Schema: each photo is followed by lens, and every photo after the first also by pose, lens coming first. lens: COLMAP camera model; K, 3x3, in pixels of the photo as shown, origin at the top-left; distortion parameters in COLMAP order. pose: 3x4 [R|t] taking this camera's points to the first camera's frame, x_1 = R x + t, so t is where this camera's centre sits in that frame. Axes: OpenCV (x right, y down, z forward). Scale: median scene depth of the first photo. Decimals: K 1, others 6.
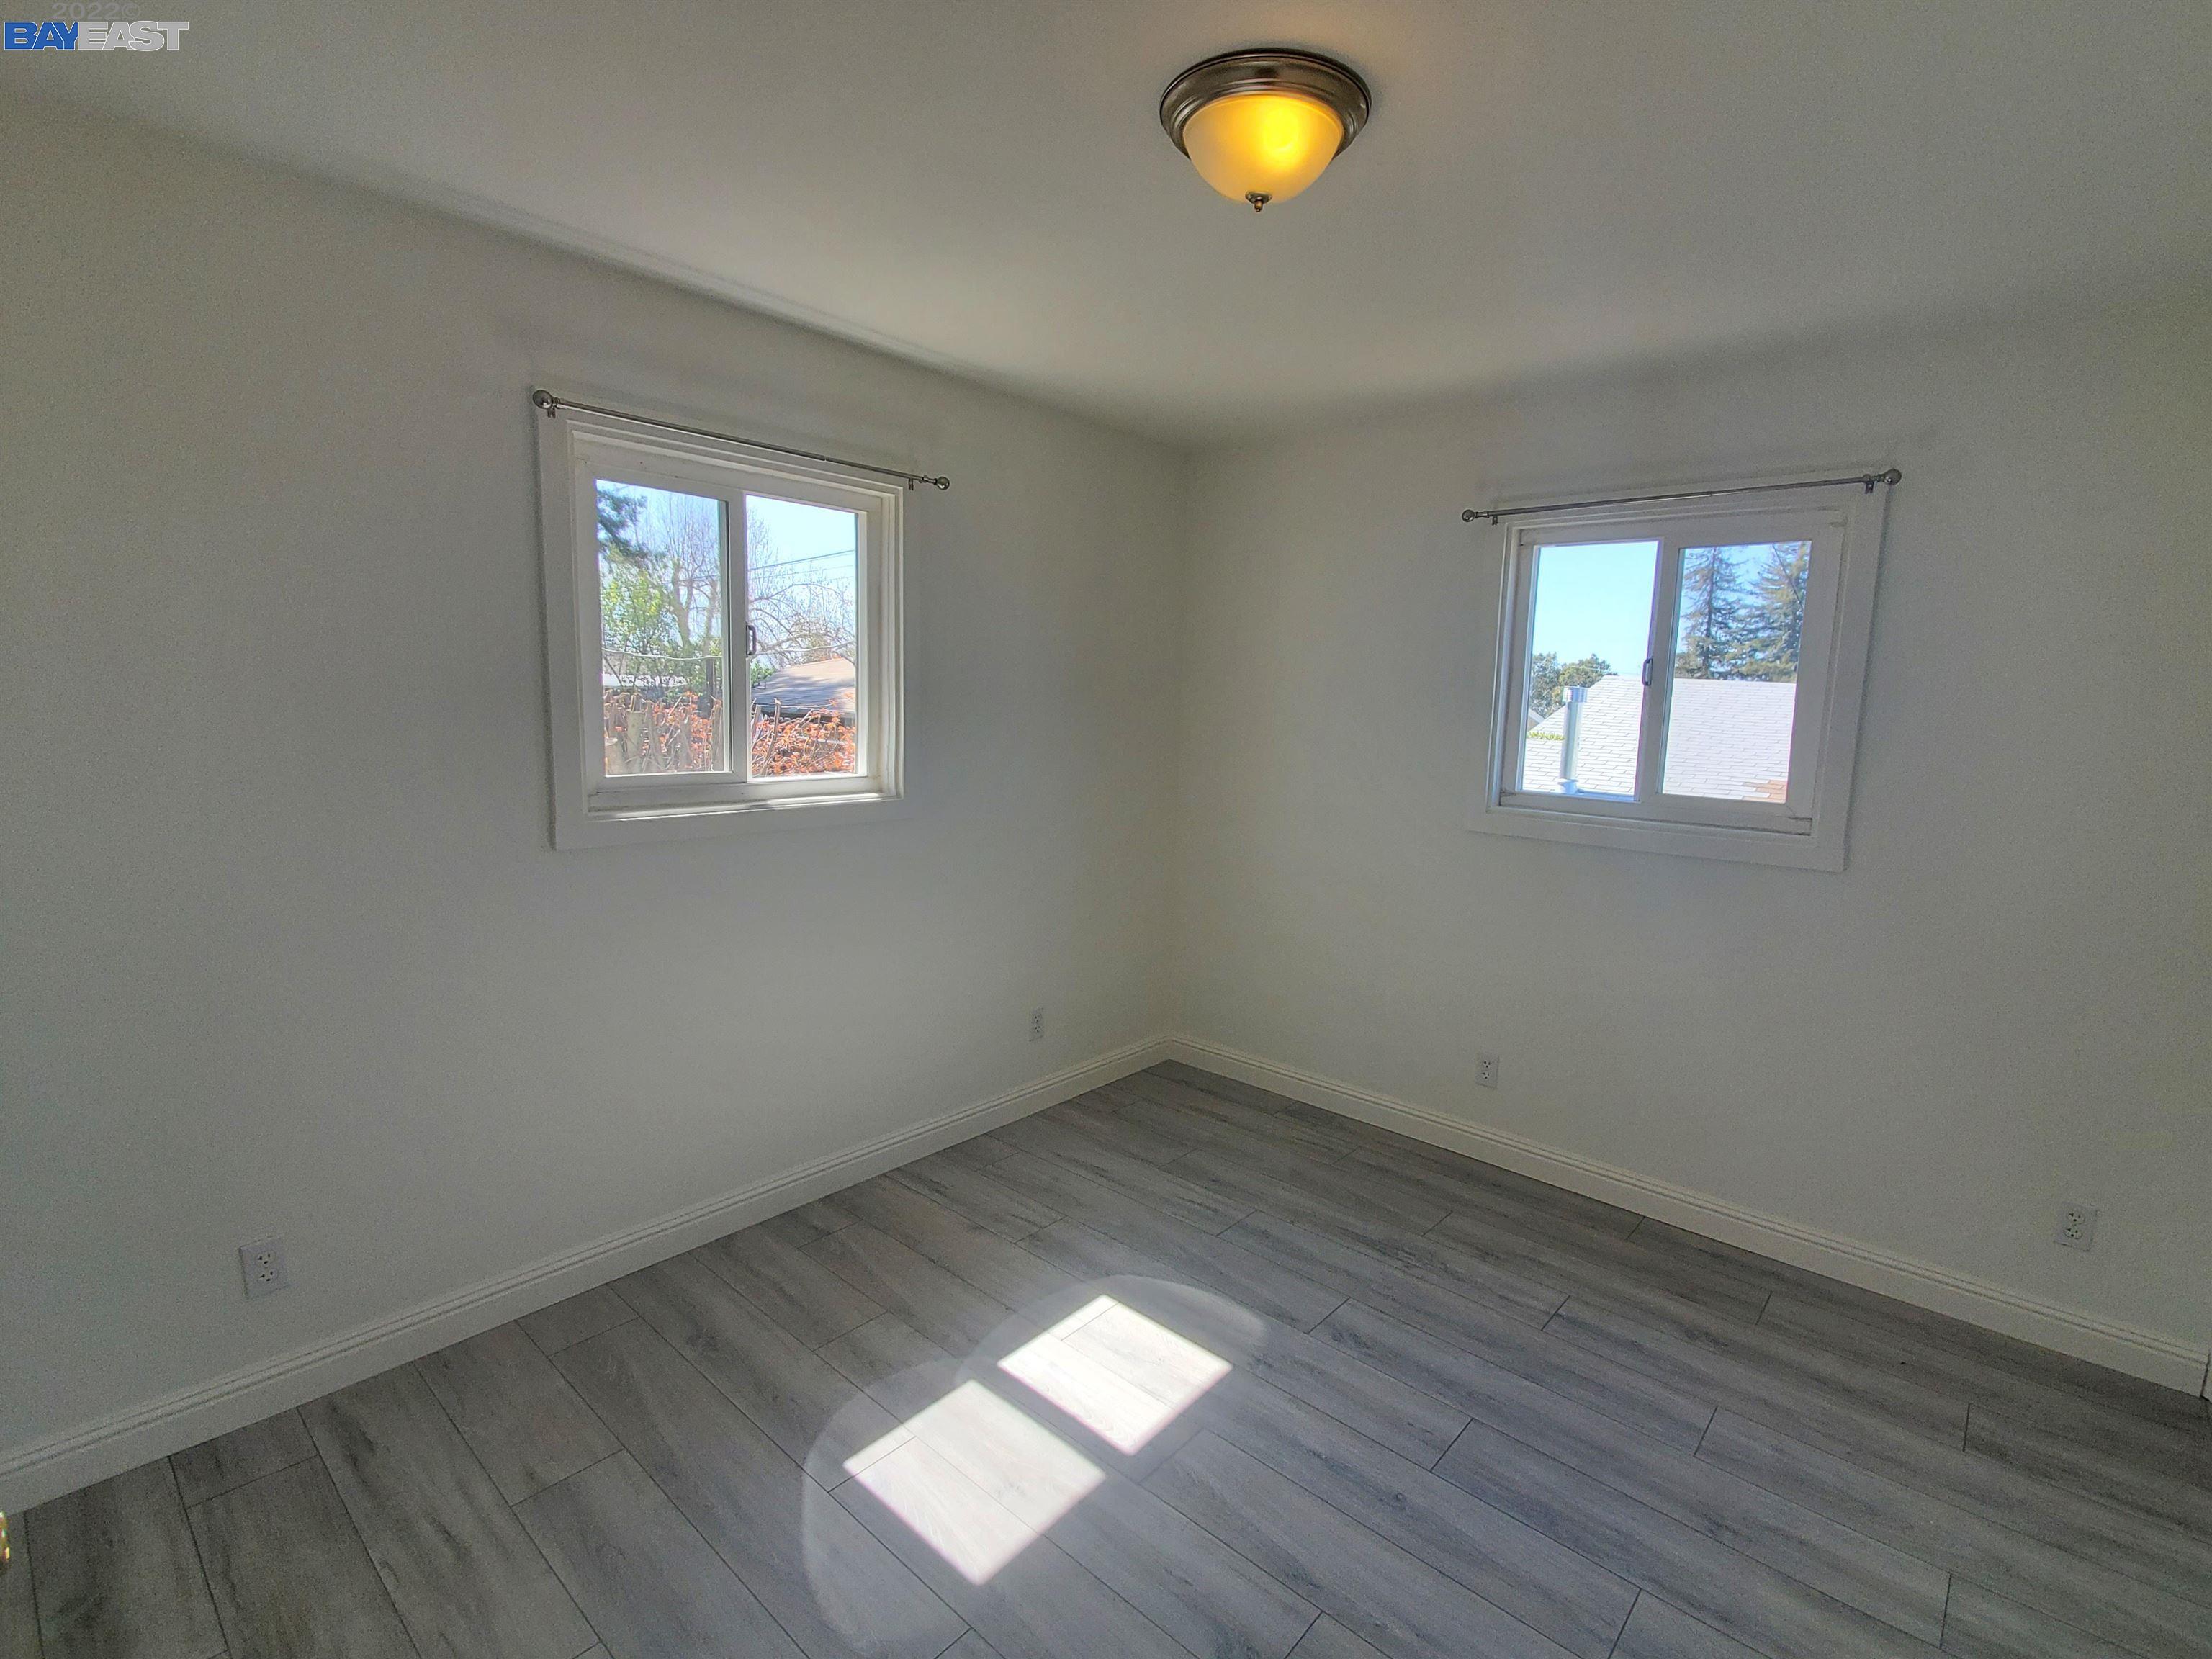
lens RADIAL K [[874.6, 0, 1138.3], [0, 874.6, 824.1], [0, 0, 1]] dist [0.014005, -0.015556]
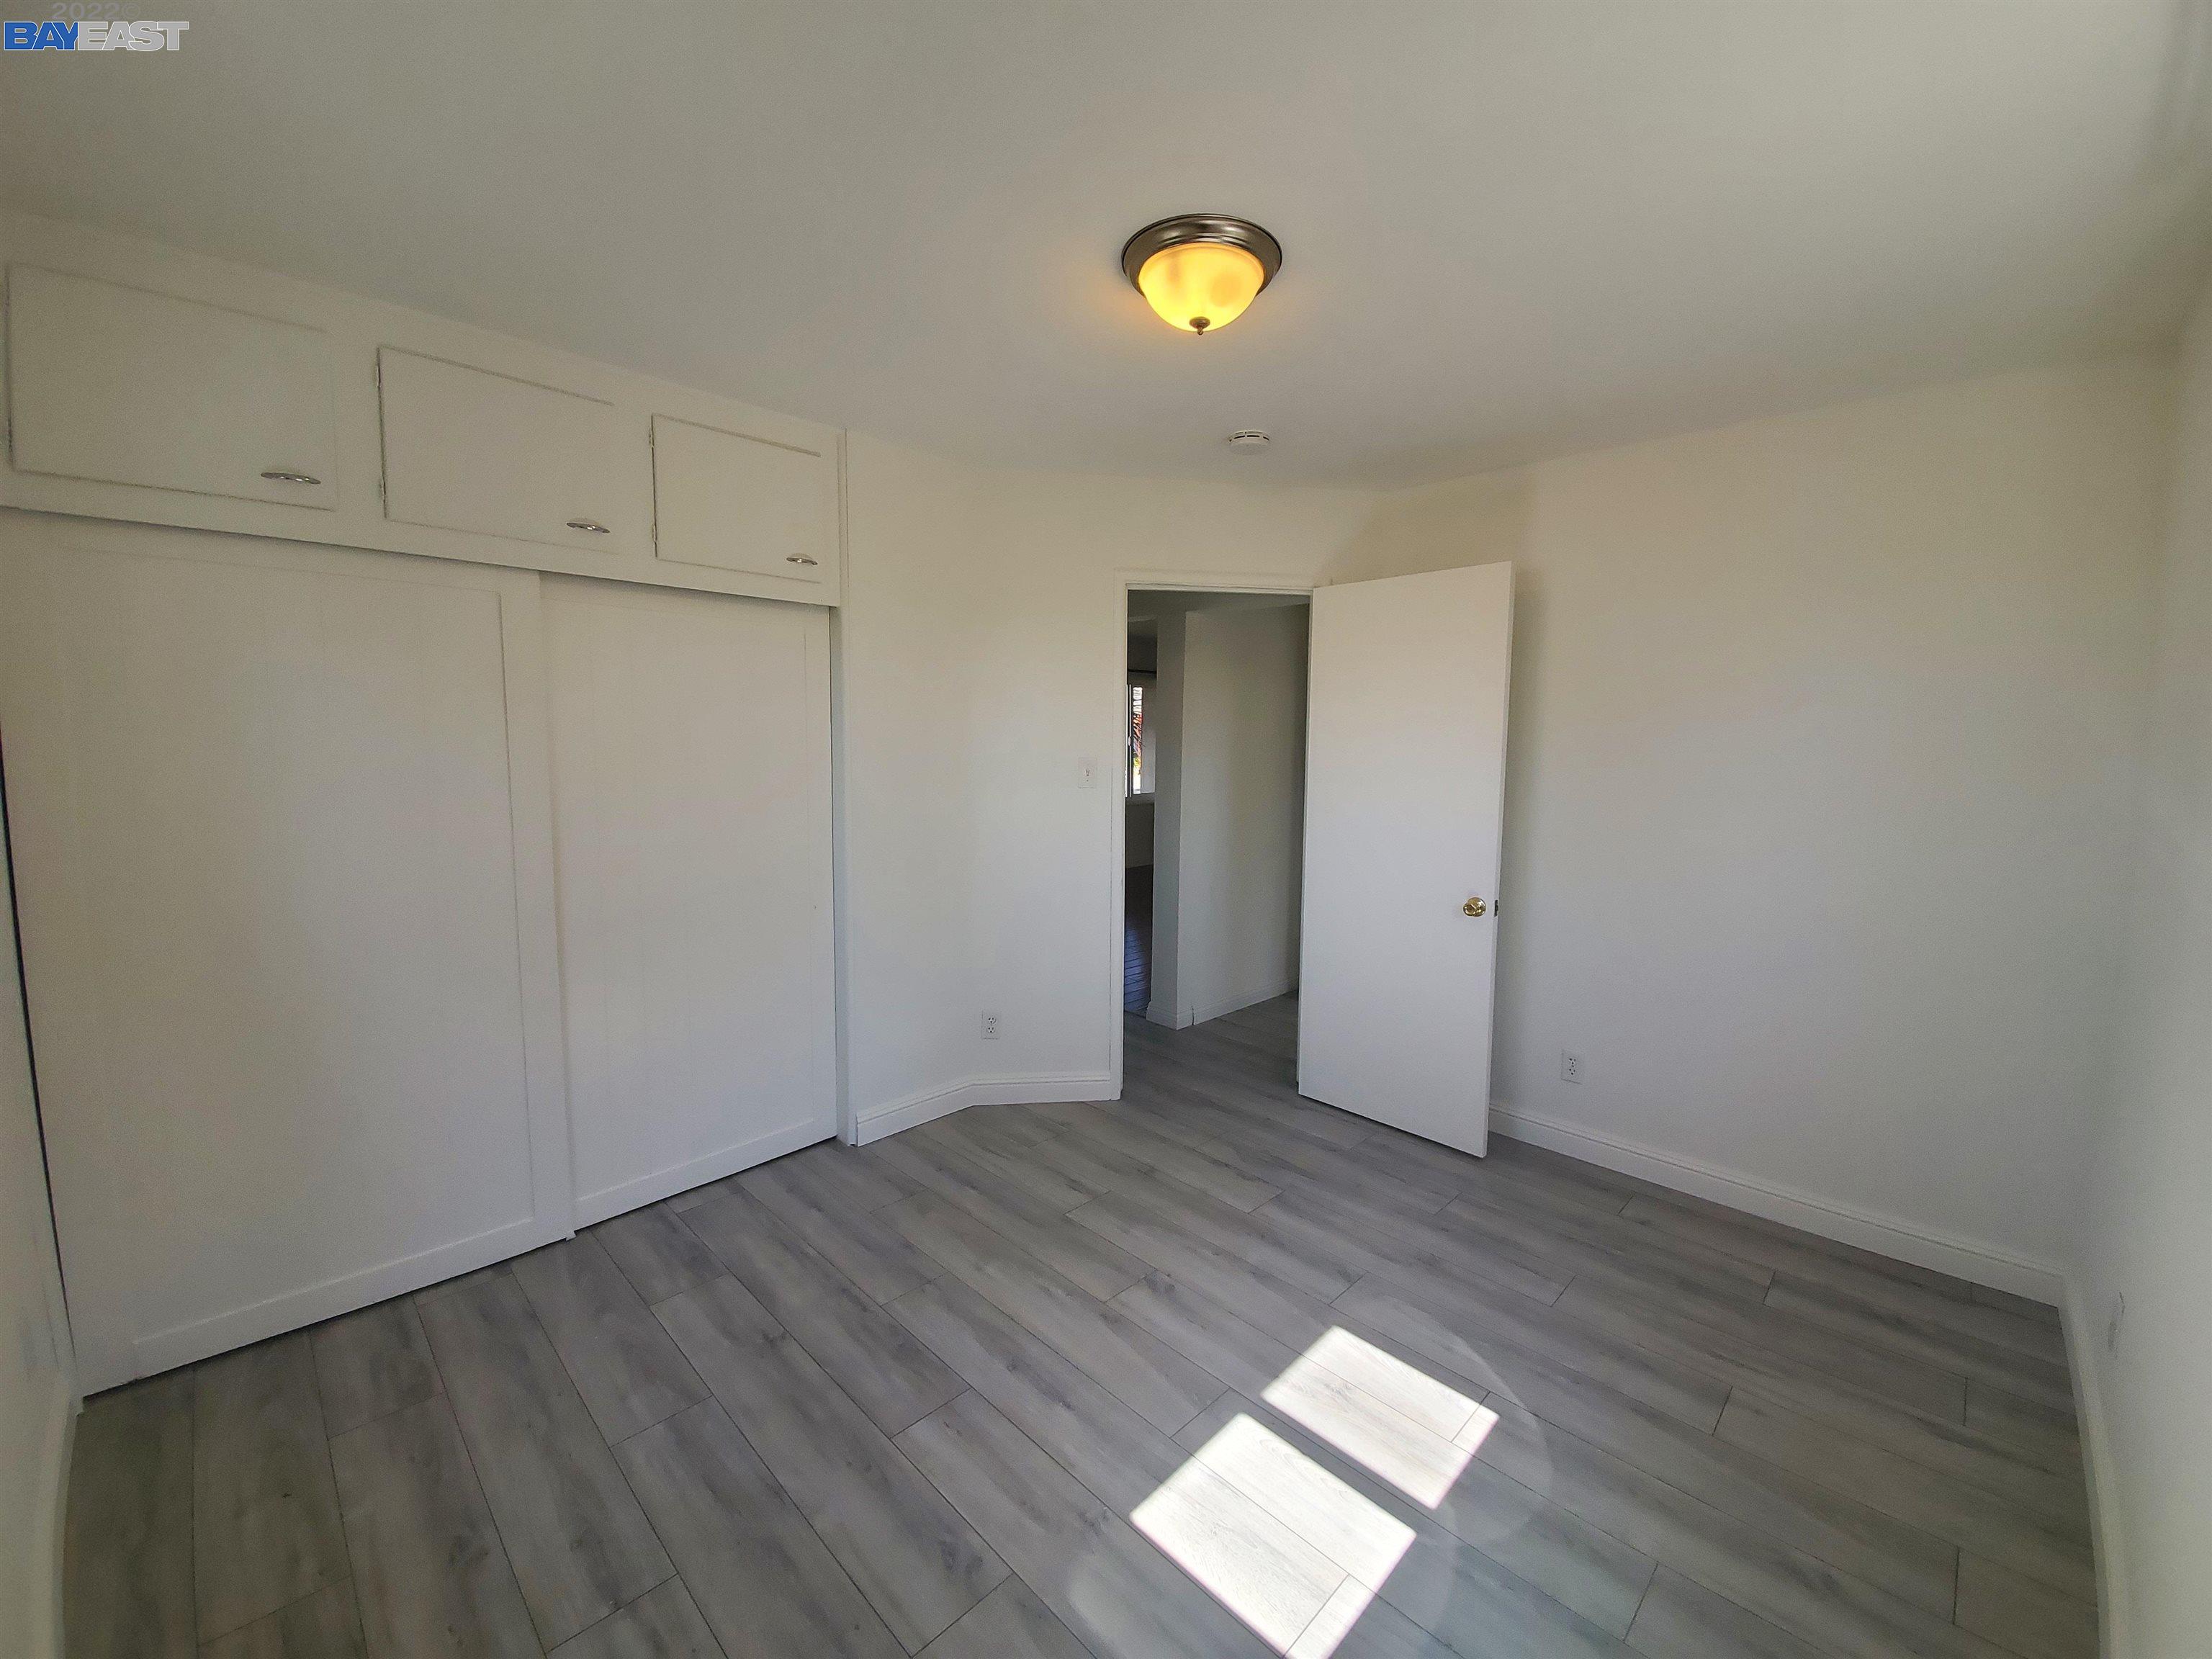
lens RADIAL K [[874.6, 0, 1138.3], [0, 874.6, 824.1], [0, 0, 1]] dist [0.014005, -0.015556]
pose [[-0.998430, -0.048281, 0.028416, 0.114574], [-0.039415, 0.965836, 0.256139, -0.240945], [-0.039812, 0.254616, -0.966222, 1.782008]]
